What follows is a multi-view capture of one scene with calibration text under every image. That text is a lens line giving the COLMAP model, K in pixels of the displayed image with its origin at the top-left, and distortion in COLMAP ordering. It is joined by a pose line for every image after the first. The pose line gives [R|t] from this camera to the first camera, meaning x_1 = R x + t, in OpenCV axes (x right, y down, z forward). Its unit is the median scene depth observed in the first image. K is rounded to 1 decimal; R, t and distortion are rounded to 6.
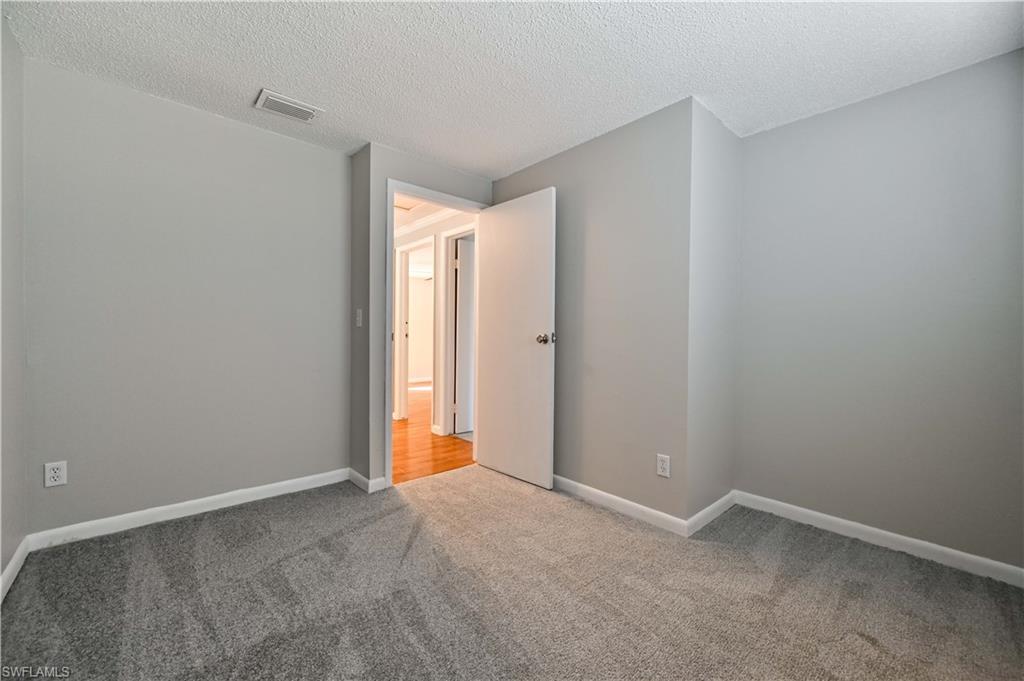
lens RADIAL K [[401.5, 0, 513.0], [0, 401.5, 338.4], [0, 0, 1]] dist [-0.002161, 0.000730]
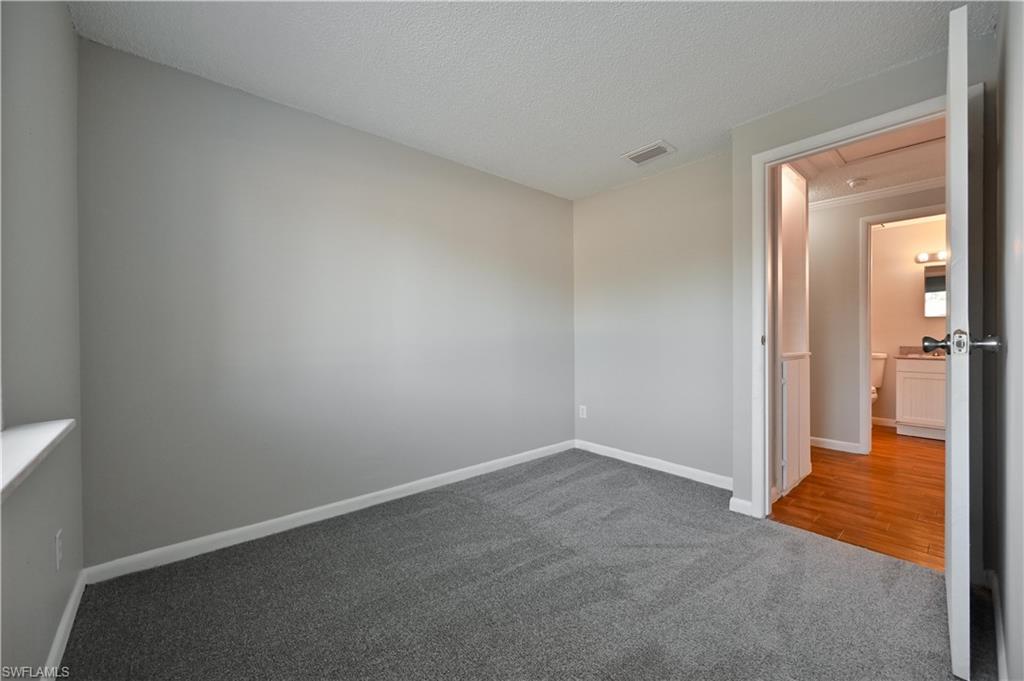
lens RADIAL K [[401.5, 0, 513.0], [0, 401.5, 338.4], [0, 0, 1]] dist [-0.002161, 0.000730]
pose [[-0.012729, -0.003168, -0.999914, 0.736901], [-0.007673, 0.999966, -0.003071, -0.001030], [0.999890, 0.007634, -0.012752, 0.665666]]
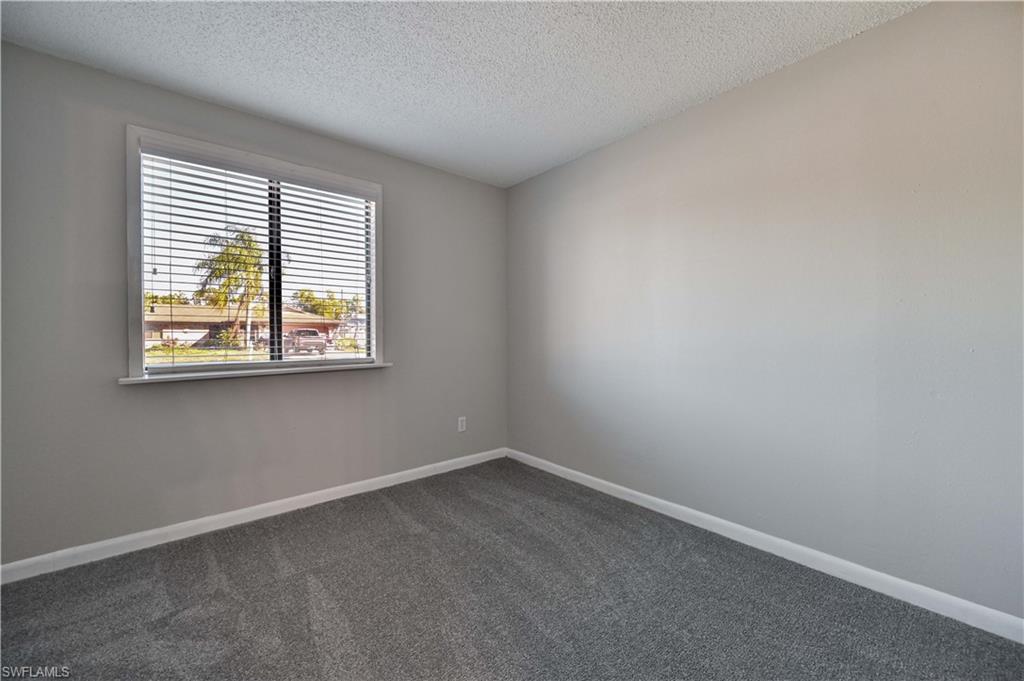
lens RADIAL K [[401.5, 0, 513.0], [0, 401.5, 338.4], [0, 0, 1]] dist [-0.002161, 0.000730]
pose [[-0.999375, -0.004993, 0.034987, -0.155004], [-0.004451, 0.999869, 0.015547, -0.004867], [-0.035060, 0.015381, -0.999267, 1.438525]]
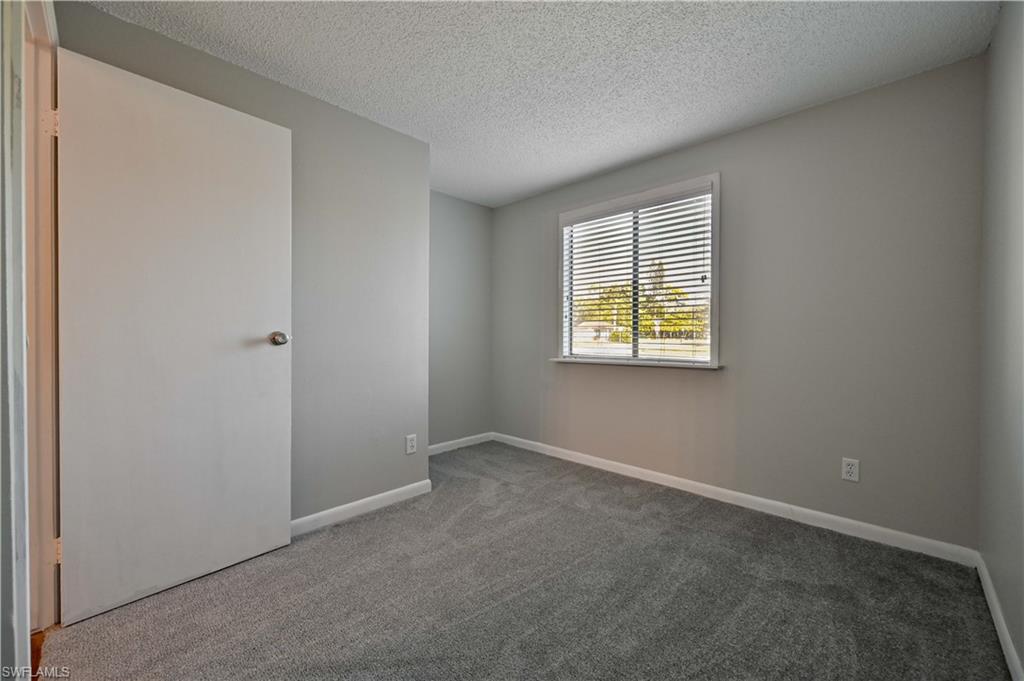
lens RADIAL K [[401.5, 0, 513.0], [0, 401.5, 338.4], [0, 0, 1]] dist [-0.002161, 0.000730]
pose [[-0.066842, -0.021485, 0.997532, -0.861199], [0.008692, 0.999718, 0.022115, -0.015585], [-0.997726, 0.010149, -0.066636, 0.833096]]
